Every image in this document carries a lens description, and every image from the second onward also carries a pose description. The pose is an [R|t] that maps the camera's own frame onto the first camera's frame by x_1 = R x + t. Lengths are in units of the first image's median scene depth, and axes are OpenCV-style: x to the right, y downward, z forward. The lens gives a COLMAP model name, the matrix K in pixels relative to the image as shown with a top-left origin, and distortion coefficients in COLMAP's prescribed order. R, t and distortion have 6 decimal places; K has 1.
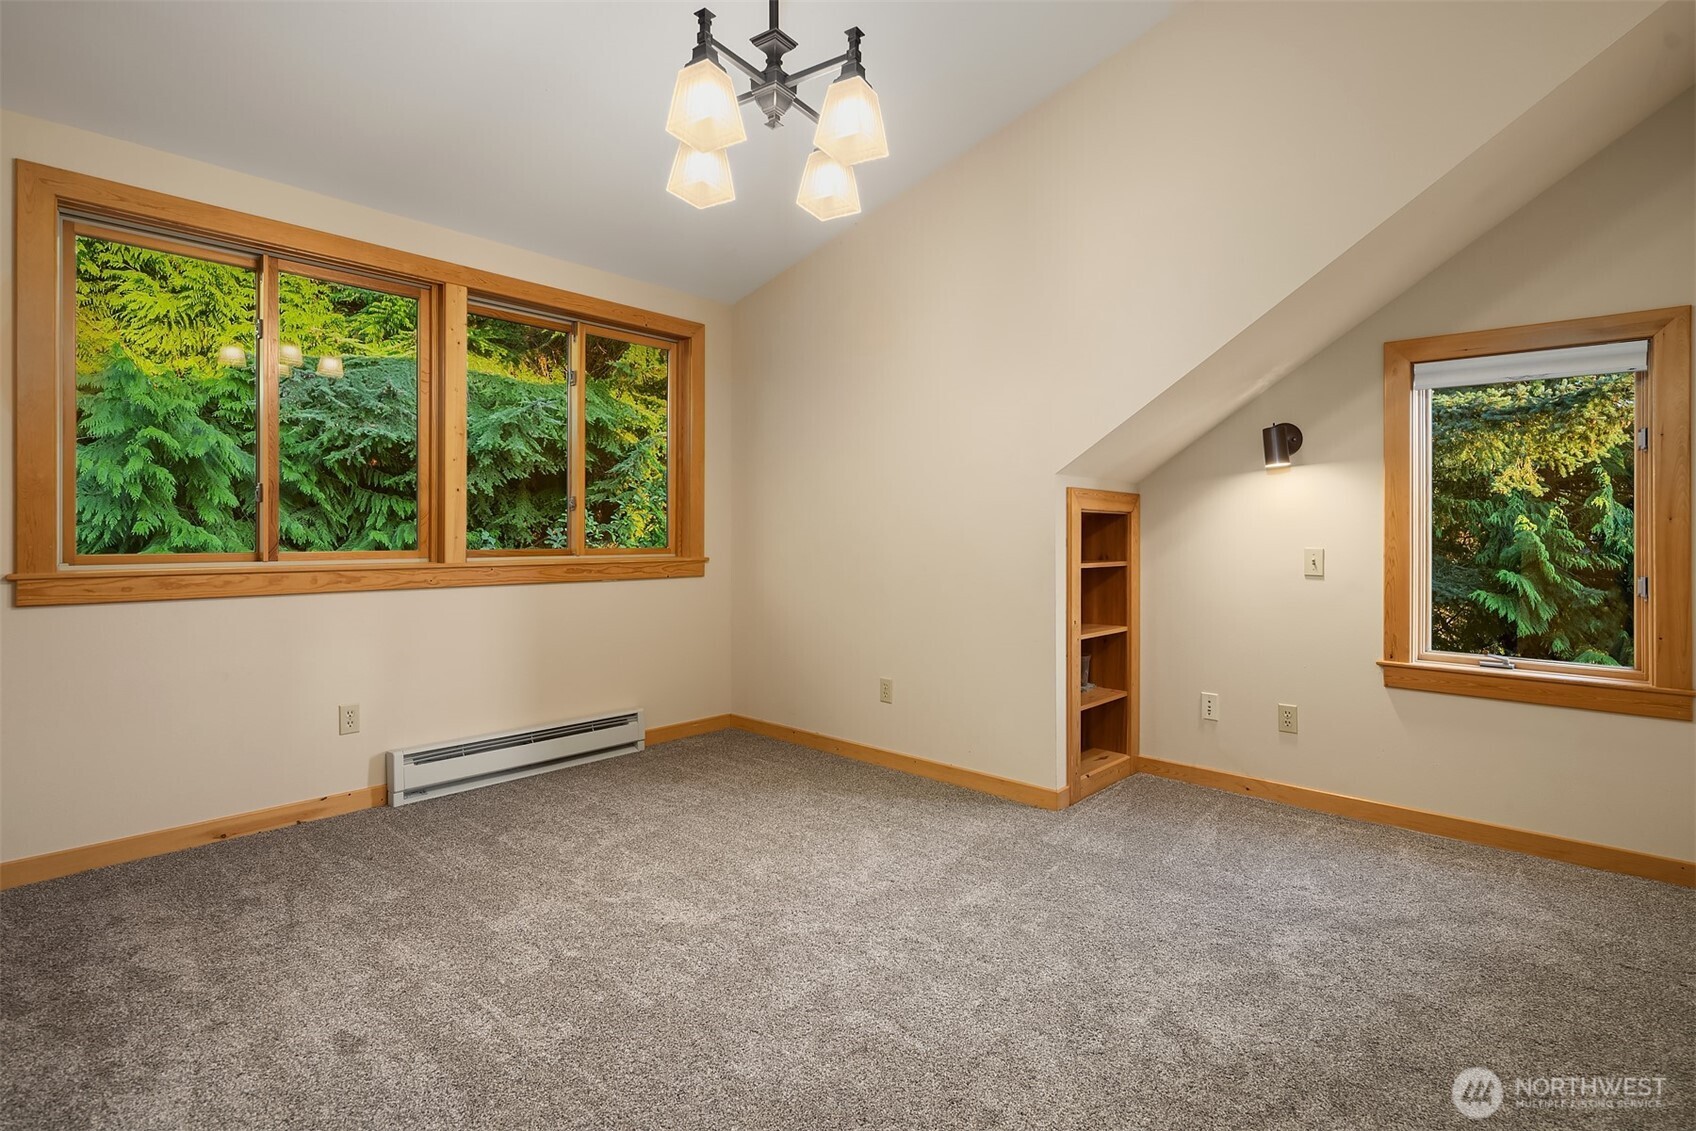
lens RADIAL K [[807.8, 0, 855.2], [0, 807.8, 555.9], [0, 0, 1]] dist [0.000735, -0.000889]
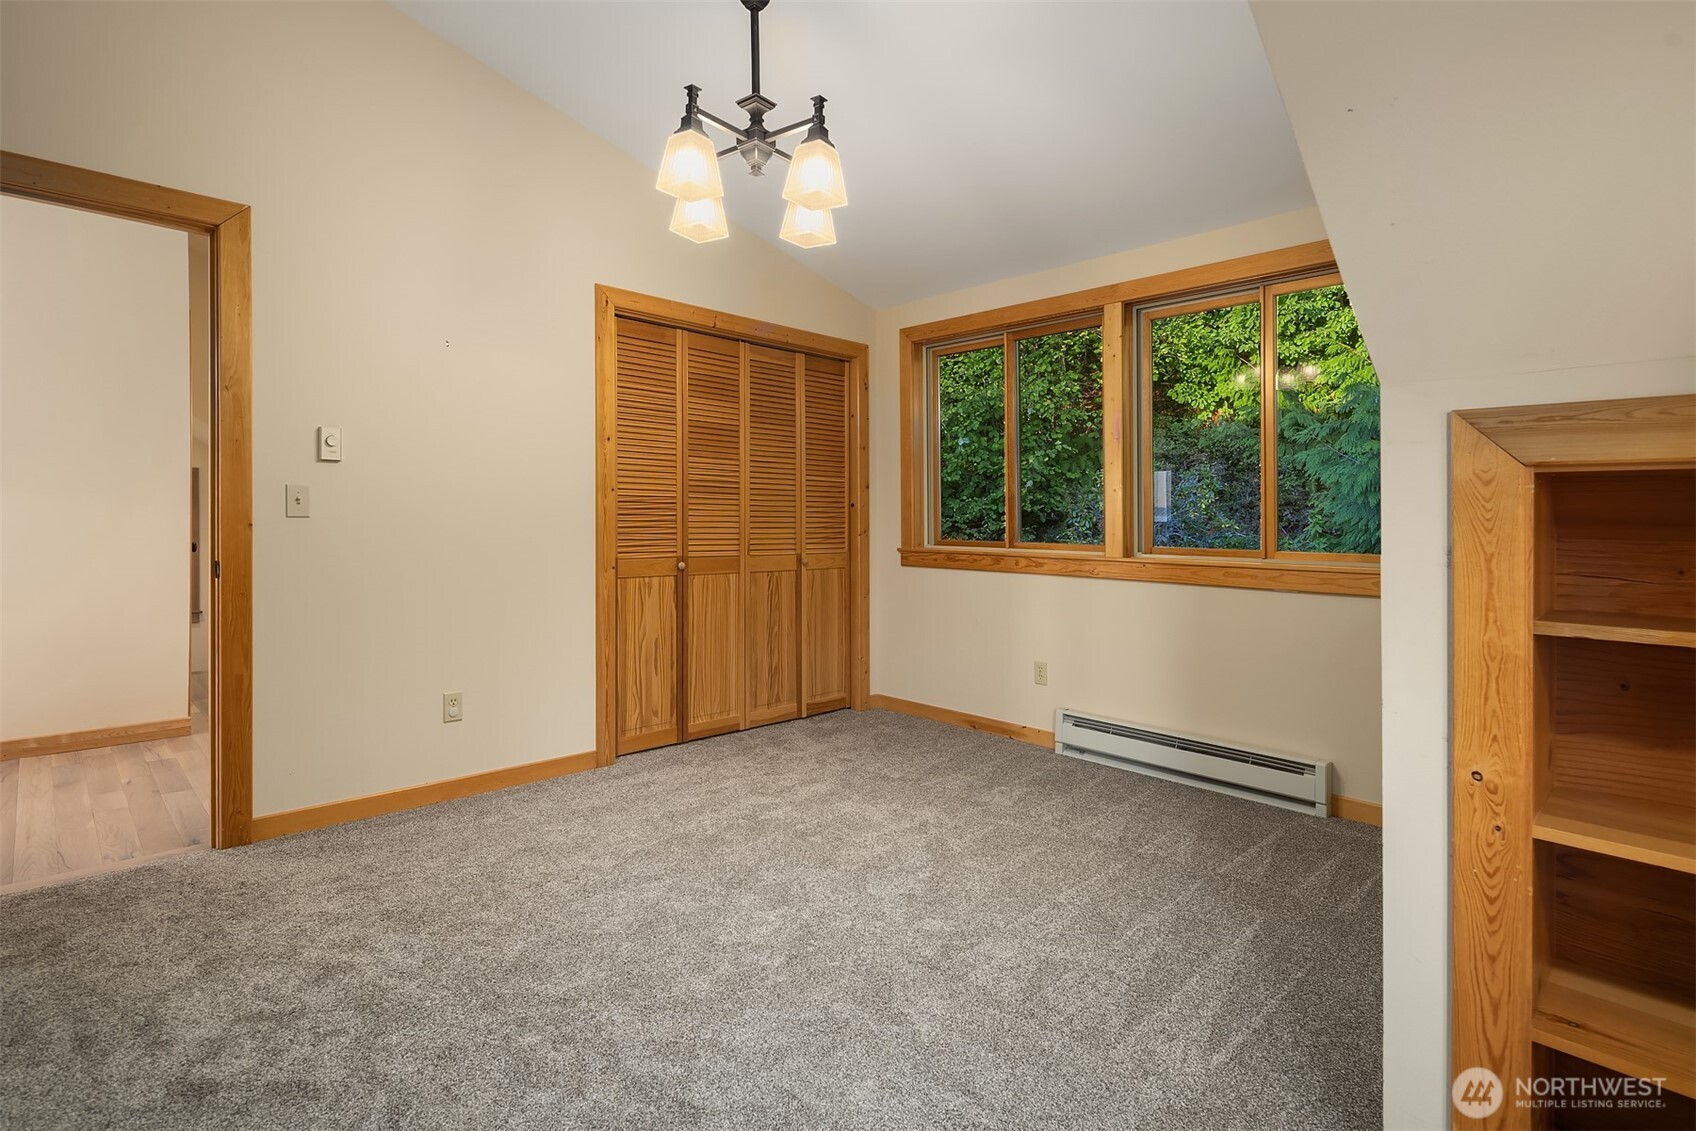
lens RADIAL K [[844.1, 0, 848.0], [0, 844.1, 565.5], [0, 0, 1]] dist [-0.000609, -0.000223]
pose [[-0.074602, 0.048764, -0.996020, 0.814610], [-0.041069, 0.997806, 0.051927, -0.029975], [0.996367, 0.044779, -0.072436, 0.878463]]
